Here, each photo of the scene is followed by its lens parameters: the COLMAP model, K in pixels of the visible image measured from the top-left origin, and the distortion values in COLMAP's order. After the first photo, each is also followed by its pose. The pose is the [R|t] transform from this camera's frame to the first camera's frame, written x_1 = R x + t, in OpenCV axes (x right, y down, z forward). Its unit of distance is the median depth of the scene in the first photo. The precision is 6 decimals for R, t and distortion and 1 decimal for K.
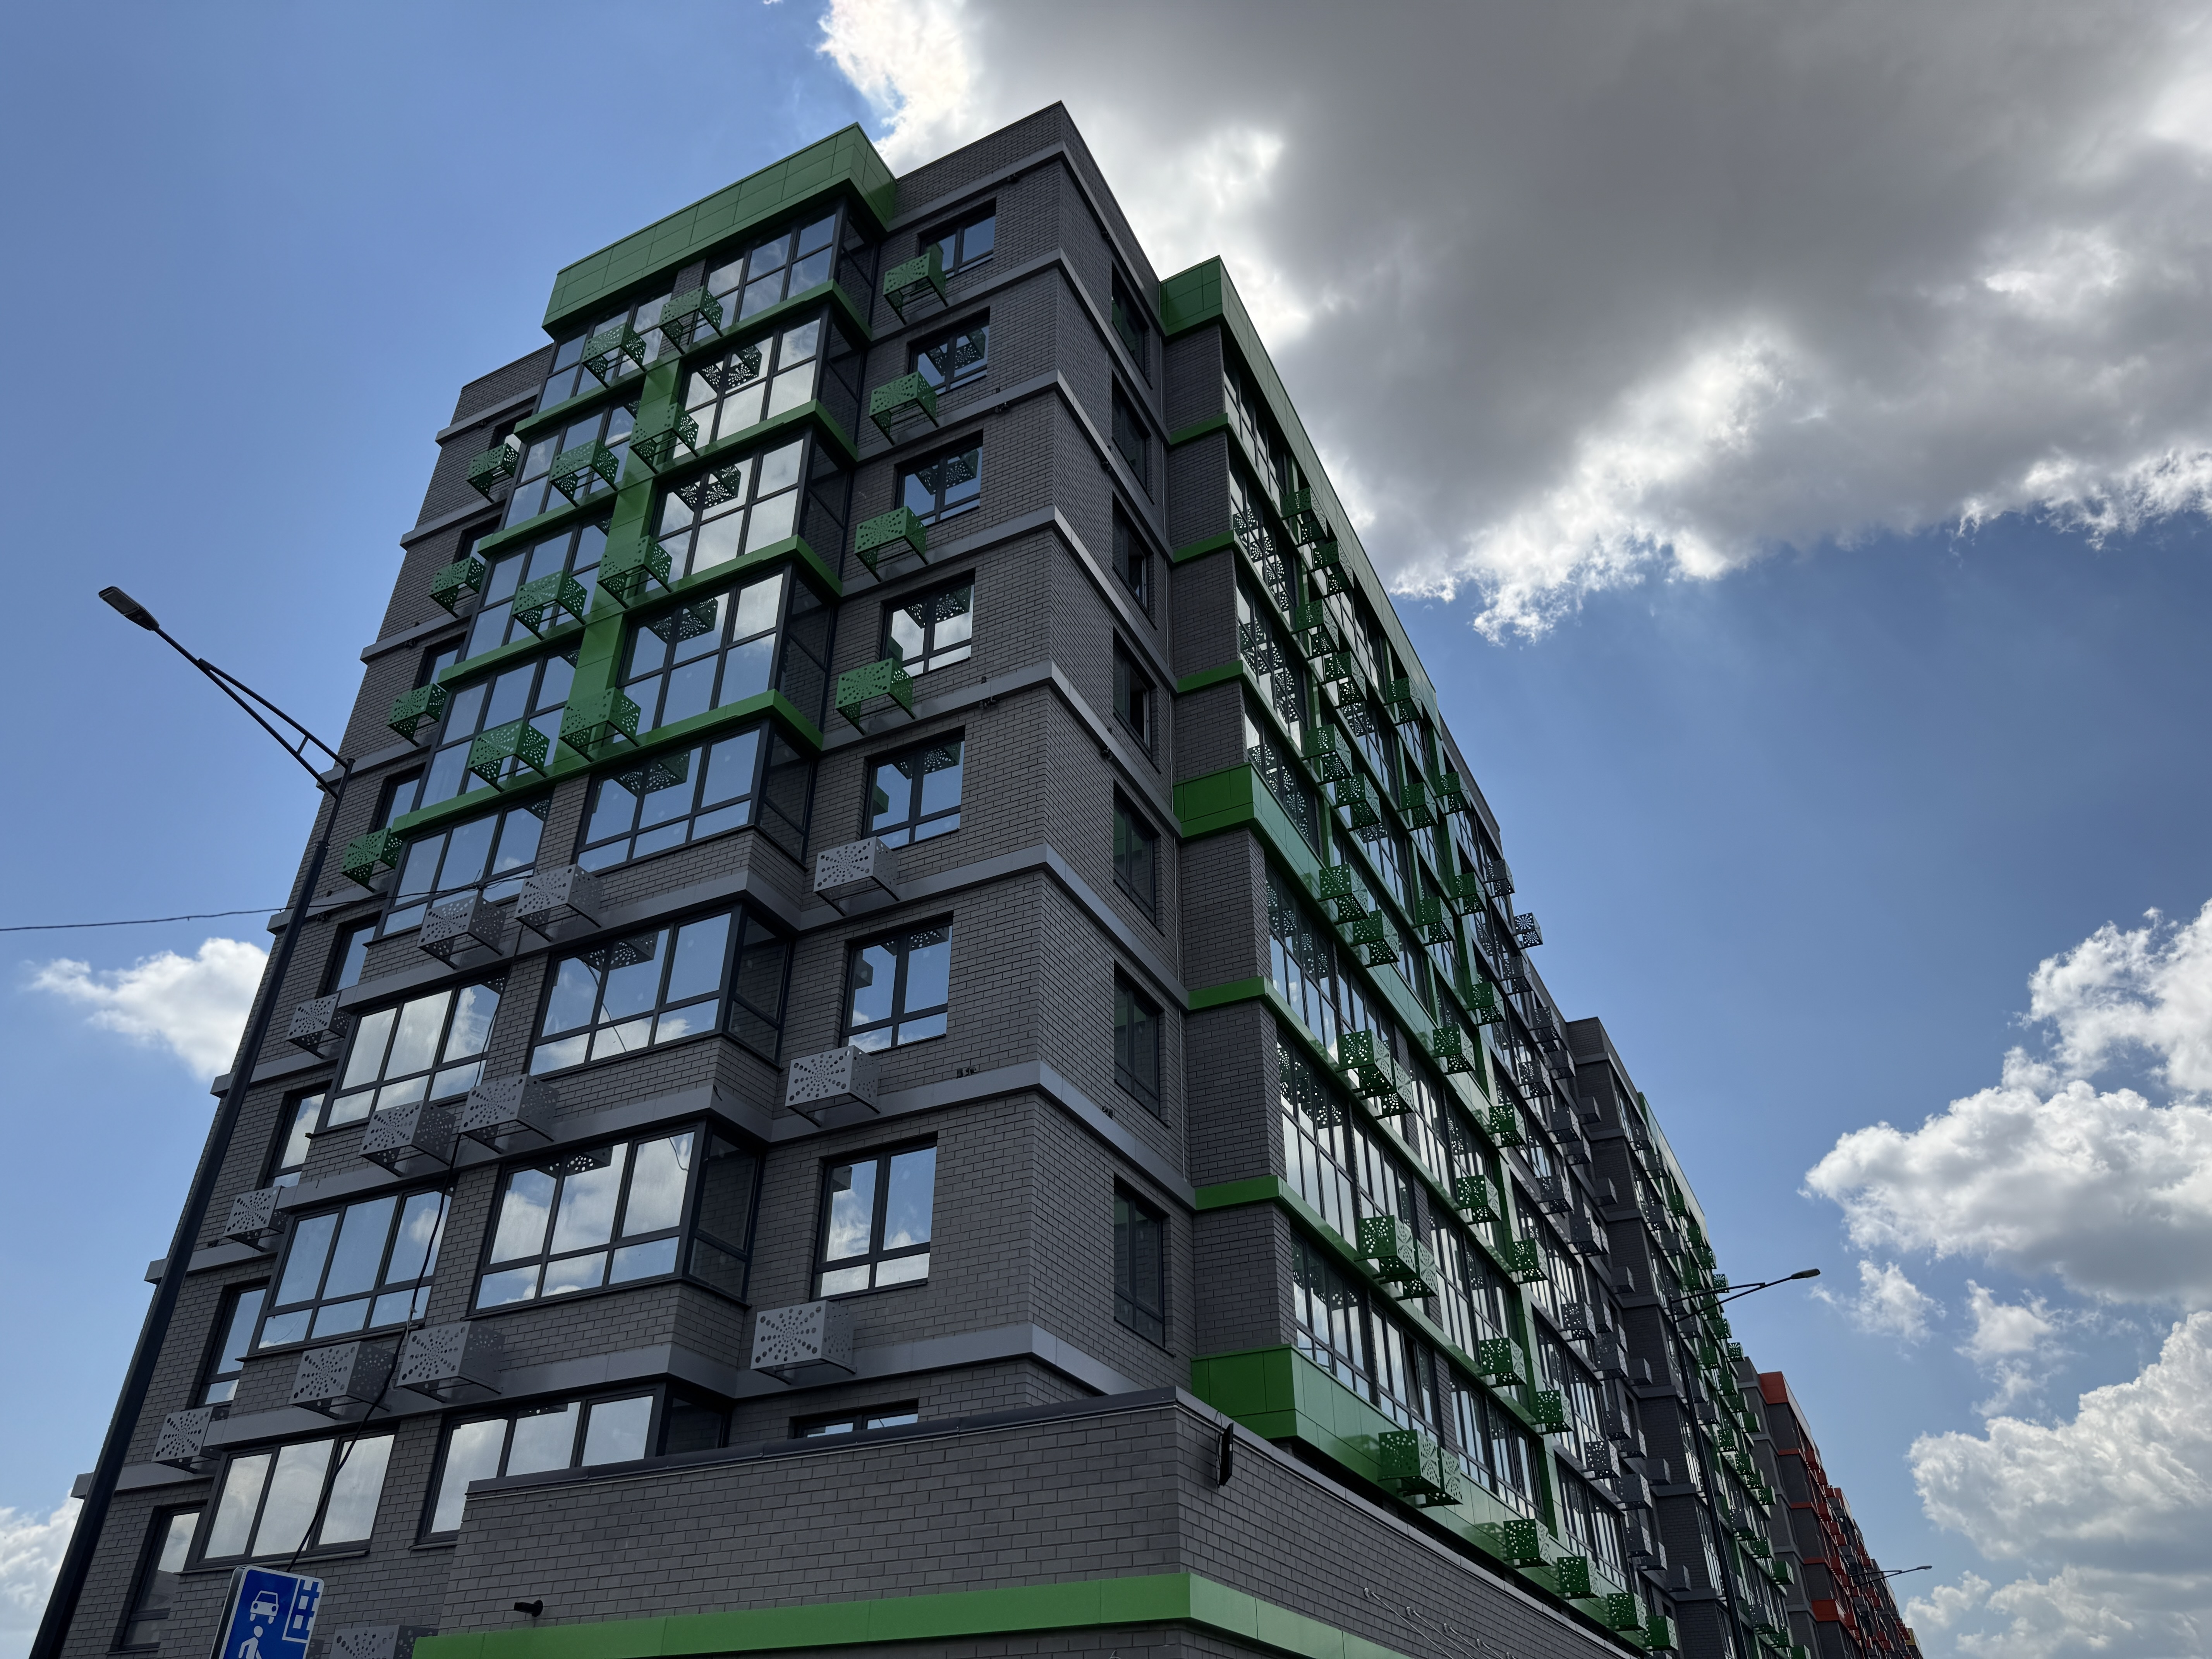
lens RADIAL K [[1572.8, 0, 1106.0], [0, 1572.8, 829.5], [0, 0, 1]] dist [-0.002676, -0.007038]
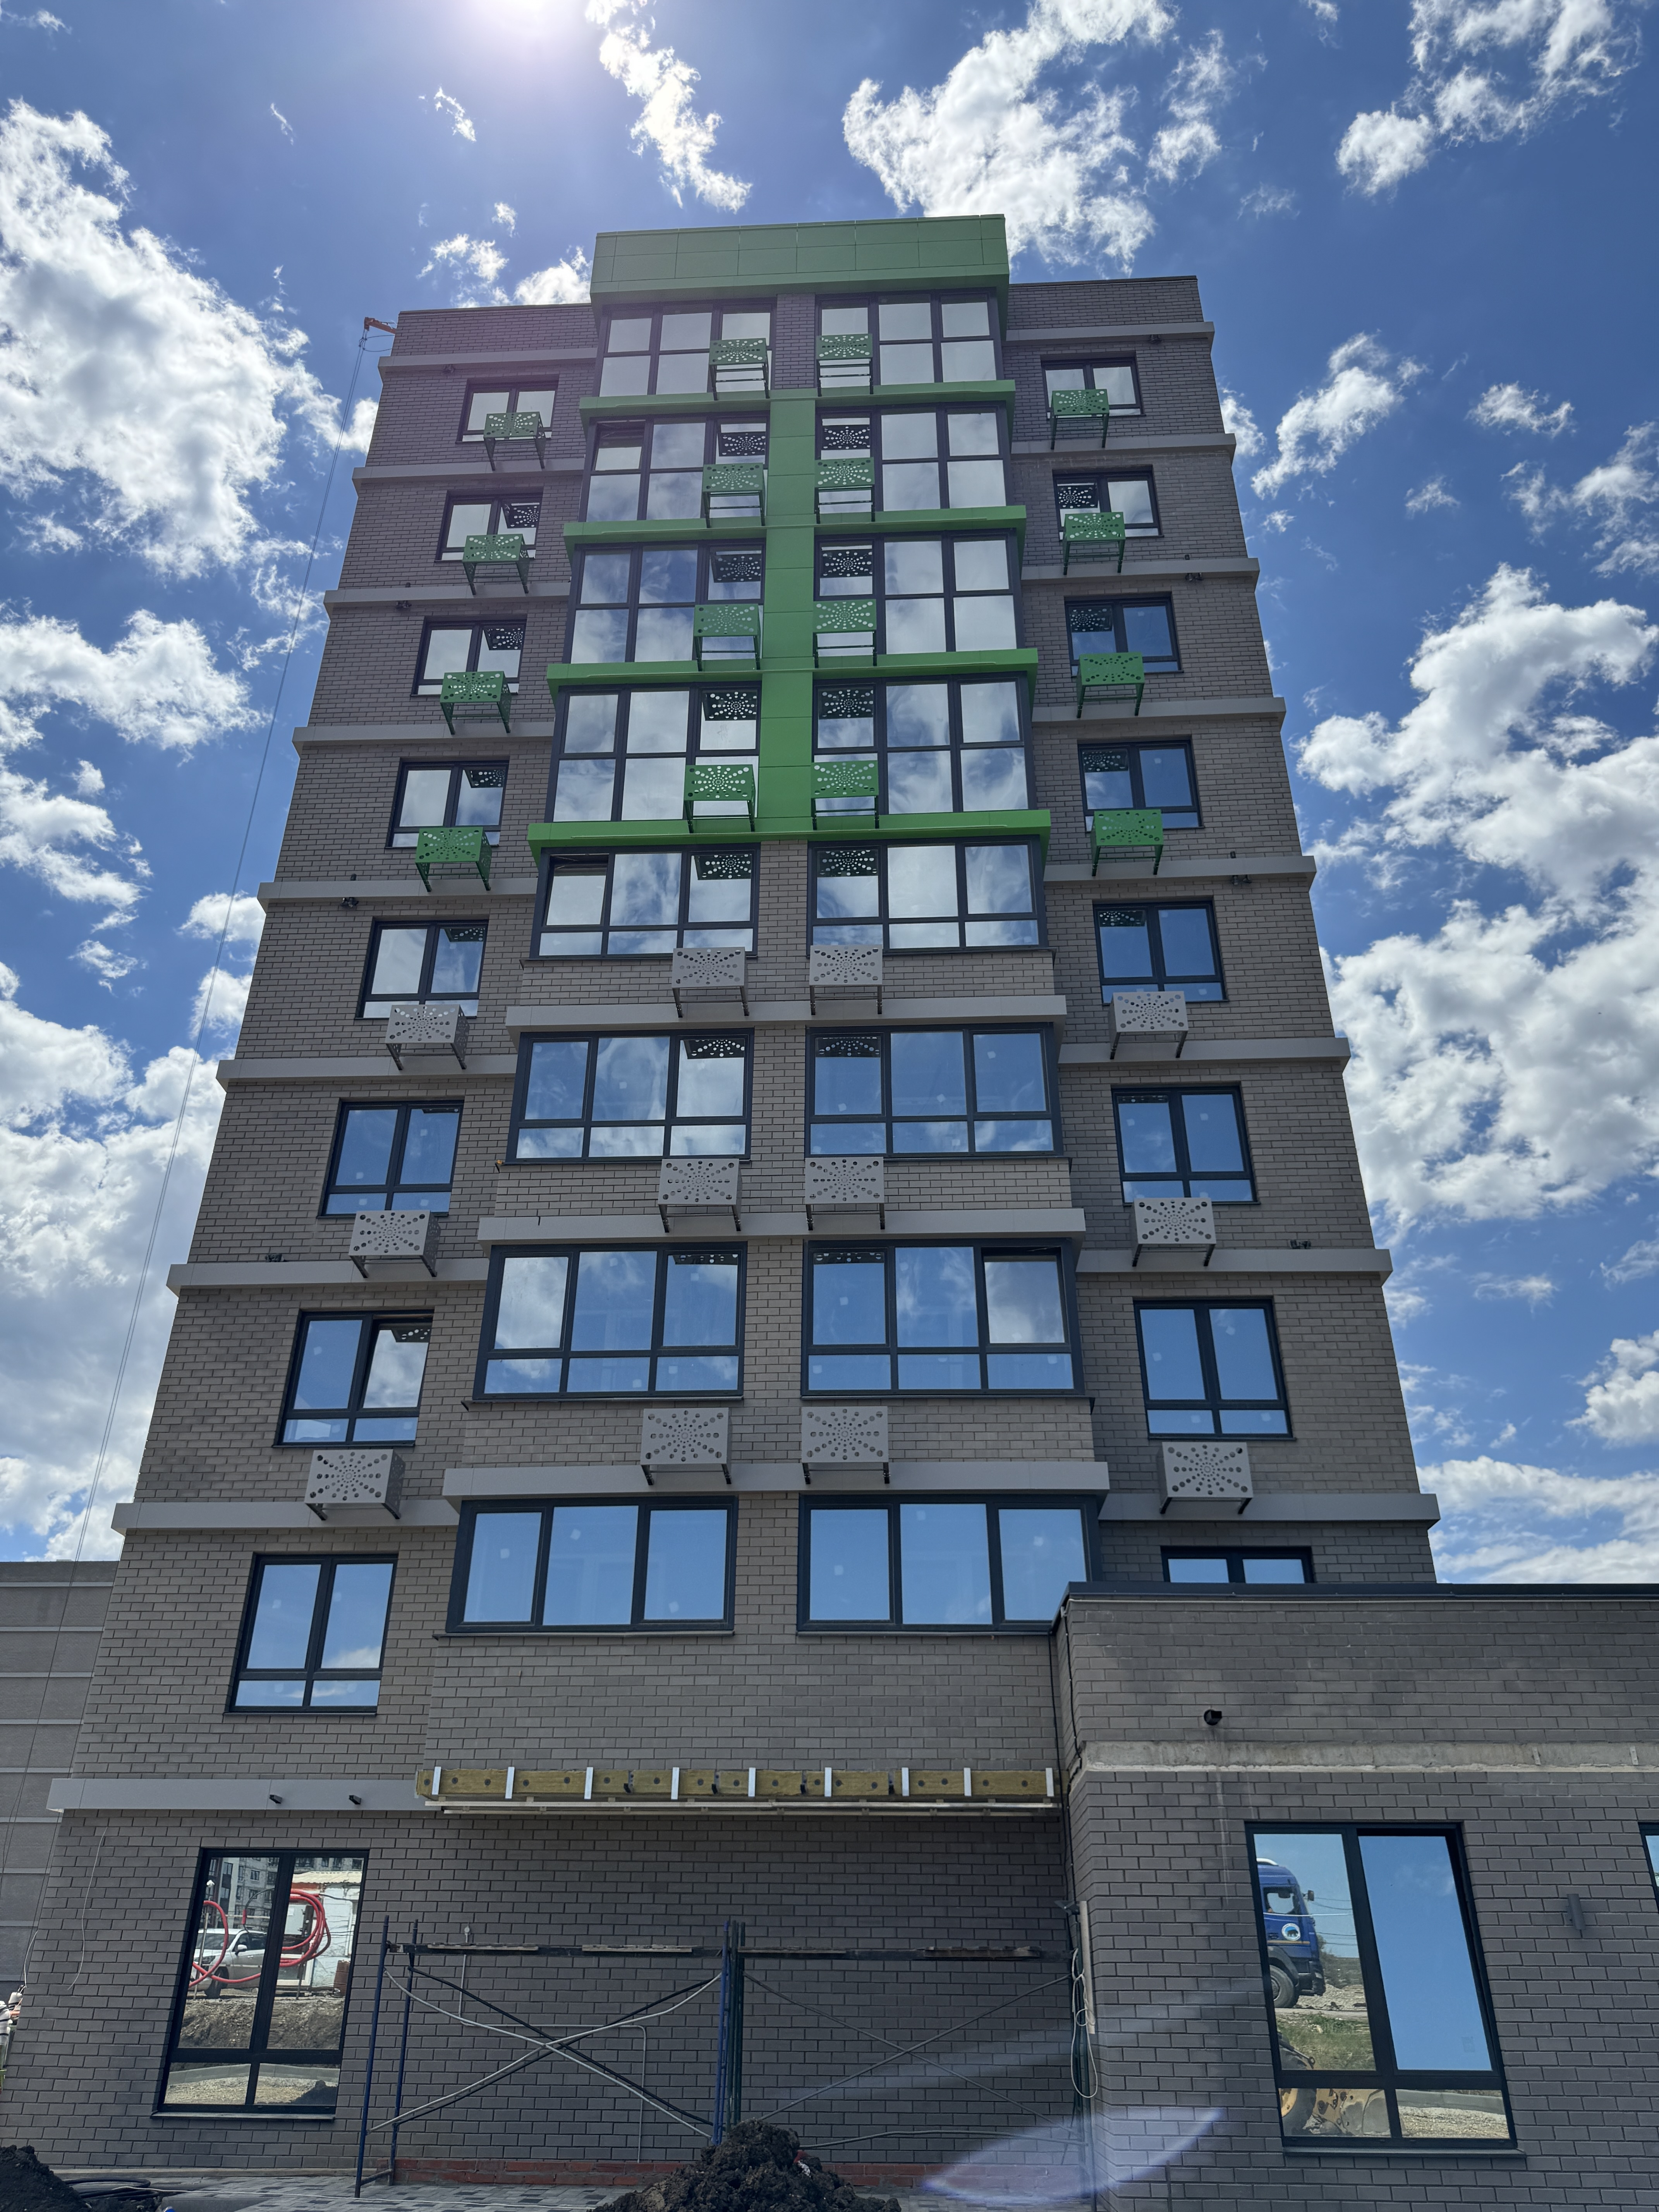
lens RADIAL K [[1566.0, 0, 814.8], [0, 1566.0, 1104.2], [0, 0, 1]] dist [0.162727, -0.355303]
pose [[0.914772, 0.211520, 0.344167, -0.766772], [-0.237572, 0.970745, 0.034844, 0.102822], [-0.326728, -0.113639, 0.938262, 0.123051]]
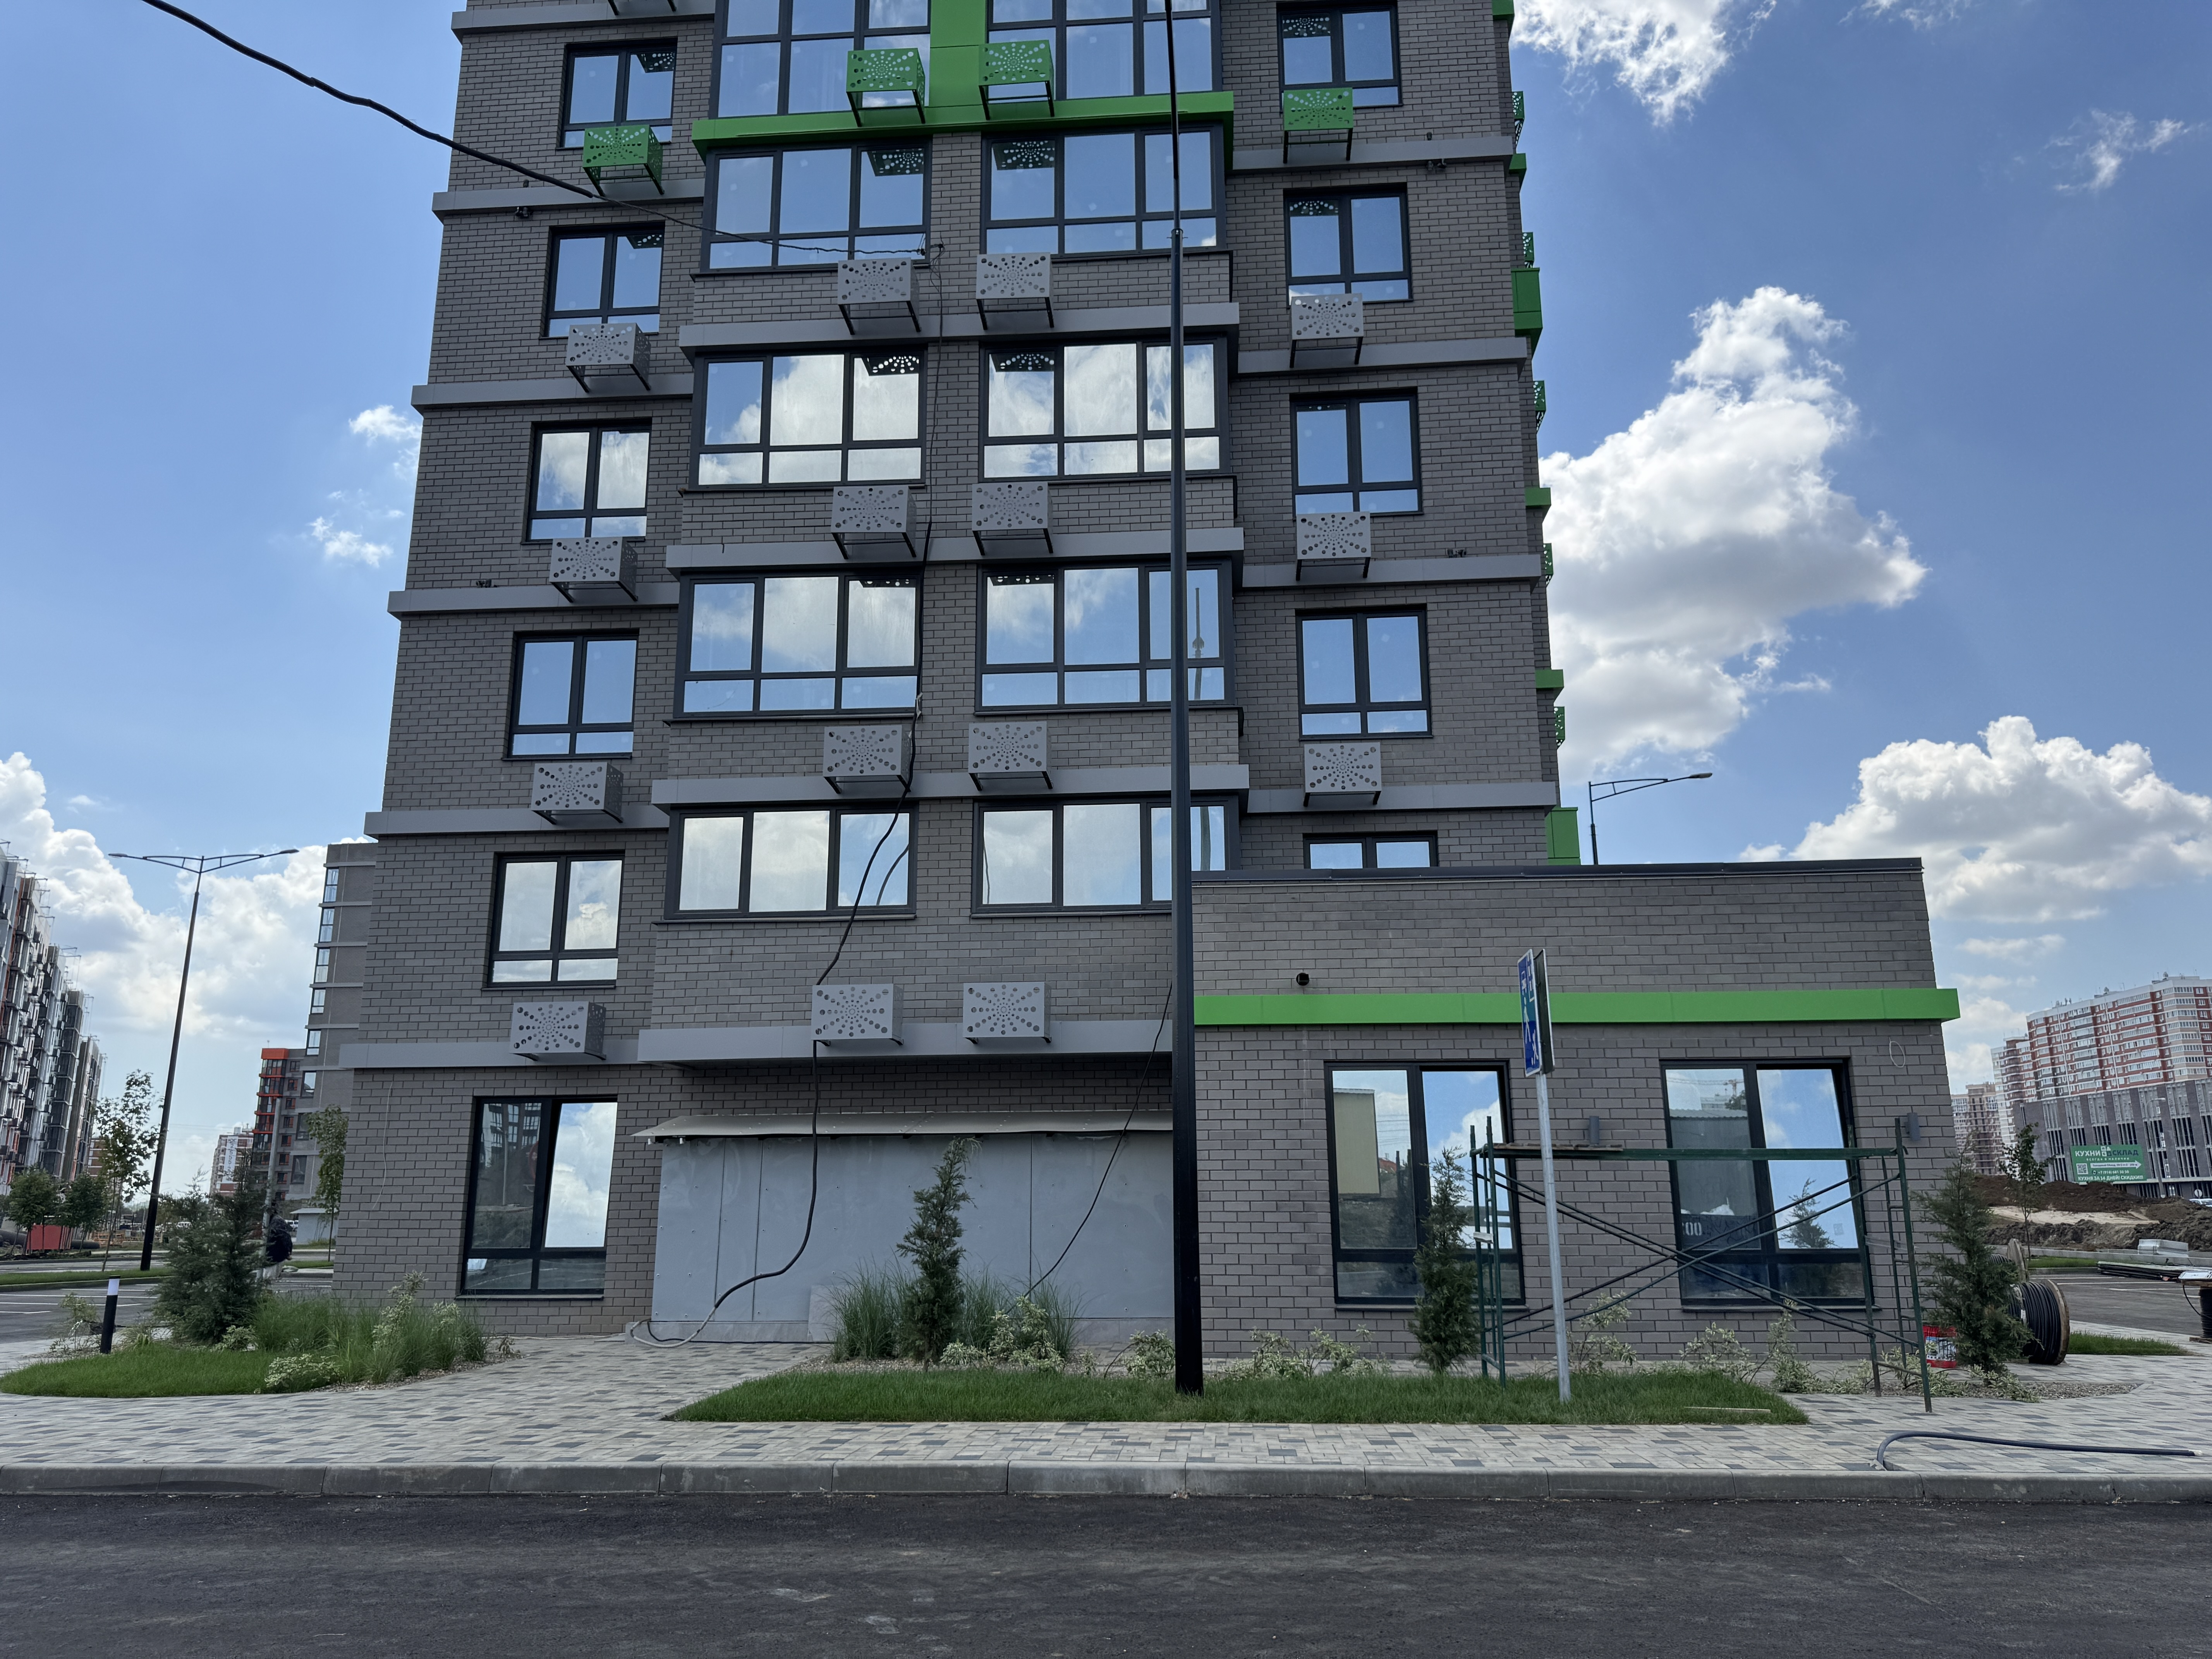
lens RADIAL K [[1566.0, 0, 1127.6], [0, 1566.0, 839.5], [0, 0, 1]] dist [0.162727, -0.355303]
pose [[0.921710, 0.086601, 0.378088, -0.699652], [-0.215756, 0.924510, 0.314214, 0.040985], [-0.322335, -0.371189, 0.870815, 0.036104]]
